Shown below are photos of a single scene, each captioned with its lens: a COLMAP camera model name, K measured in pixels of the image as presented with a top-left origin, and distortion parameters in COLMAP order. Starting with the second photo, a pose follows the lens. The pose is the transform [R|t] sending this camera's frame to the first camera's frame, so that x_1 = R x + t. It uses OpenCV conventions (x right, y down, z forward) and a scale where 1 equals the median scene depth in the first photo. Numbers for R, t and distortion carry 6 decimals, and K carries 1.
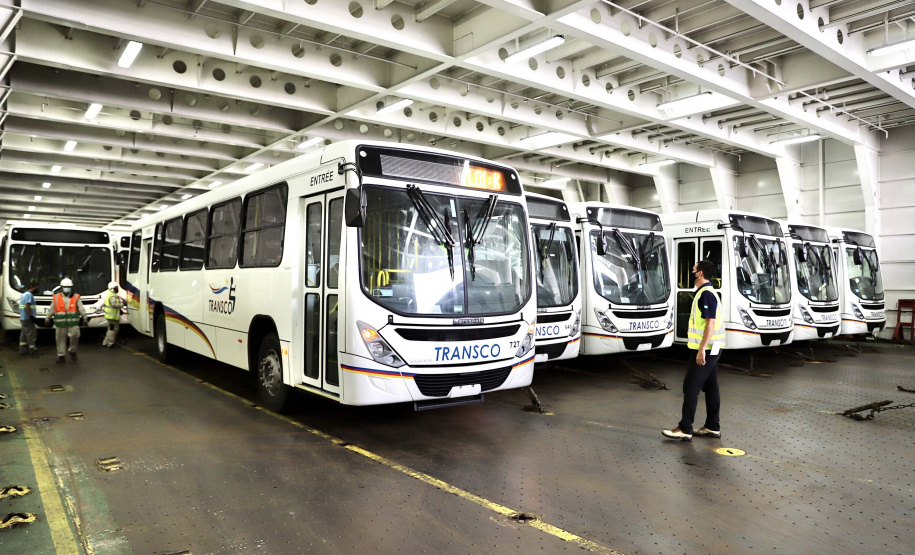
lens RADIAL K [[609.4, 0, 457.5], [0, 609.4, 277.5], [0, 0, 1]] dist [-0.000740, -0.000566]
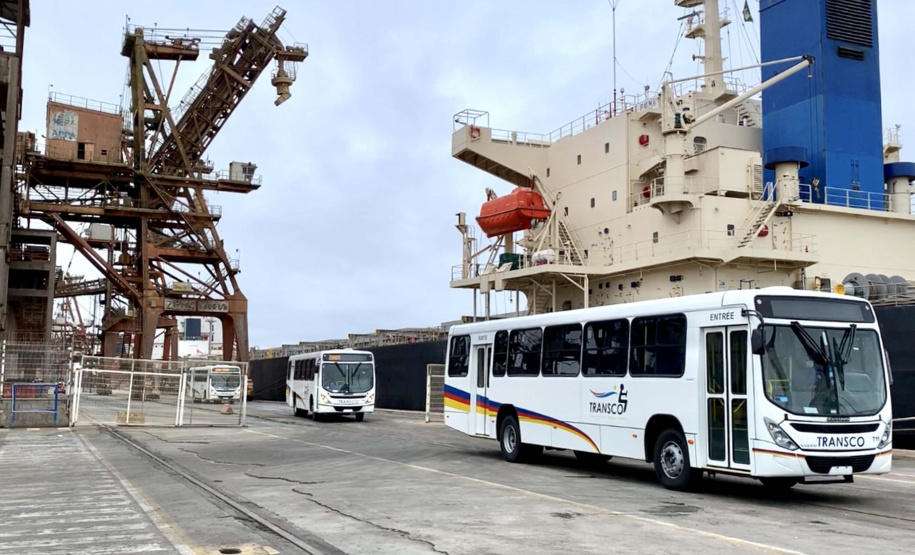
lens RADIAL K [[974.2, 0, 457.5], [0, 974.2, 277.5], [0, 0, 1]] dist [0.020963, 0.011009]
pose [[0.967125, -0.034368, -0.251967, -0.242834], [0.012586, 0.996080, -0.087554, -0.061582], [0.253989, 0.081504, 0.963767, -1.329354]]
